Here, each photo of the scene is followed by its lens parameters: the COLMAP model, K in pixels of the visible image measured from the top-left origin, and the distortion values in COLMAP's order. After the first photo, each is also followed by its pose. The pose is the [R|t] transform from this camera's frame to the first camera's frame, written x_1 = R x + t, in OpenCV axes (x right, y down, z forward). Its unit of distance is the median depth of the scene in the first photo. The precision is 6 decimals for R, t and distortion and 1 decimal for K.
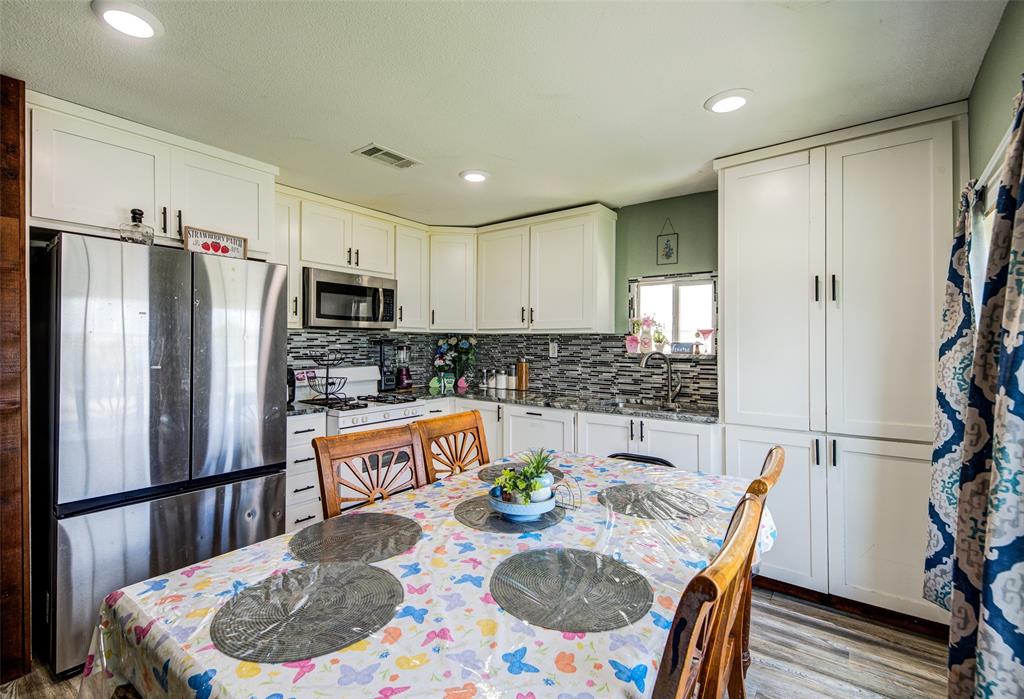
lens RADIAL K [[452.4, 0, 487.3], [0, 452.4, 342.1], [0, 0, 1]] dist [0.028578, -0.000014]
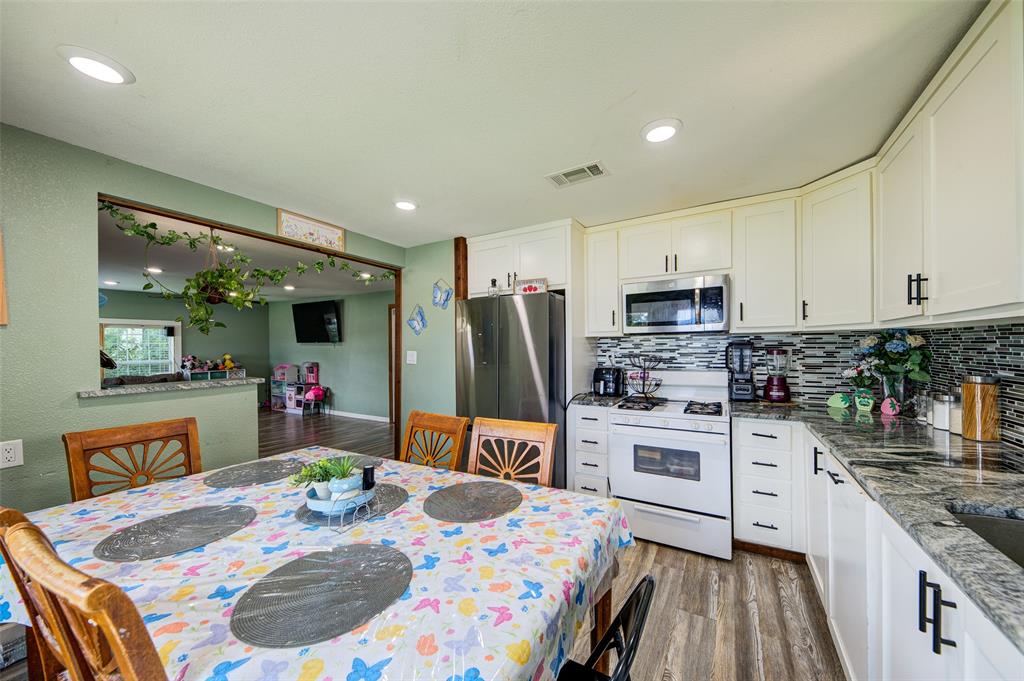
lens RADIAL K [[356.6, 0, 546.4], [0, 356.6, 347.7], [0, 0, 1]] dist [-0.000943, -0.001263]
pose [[0.197305, -0.005896, -0.980325, 0.416073], [0.015082, 0.999882, -0.002978, 0.001086], [0.980226, -0.014198, 0.197370, 0.537863]]
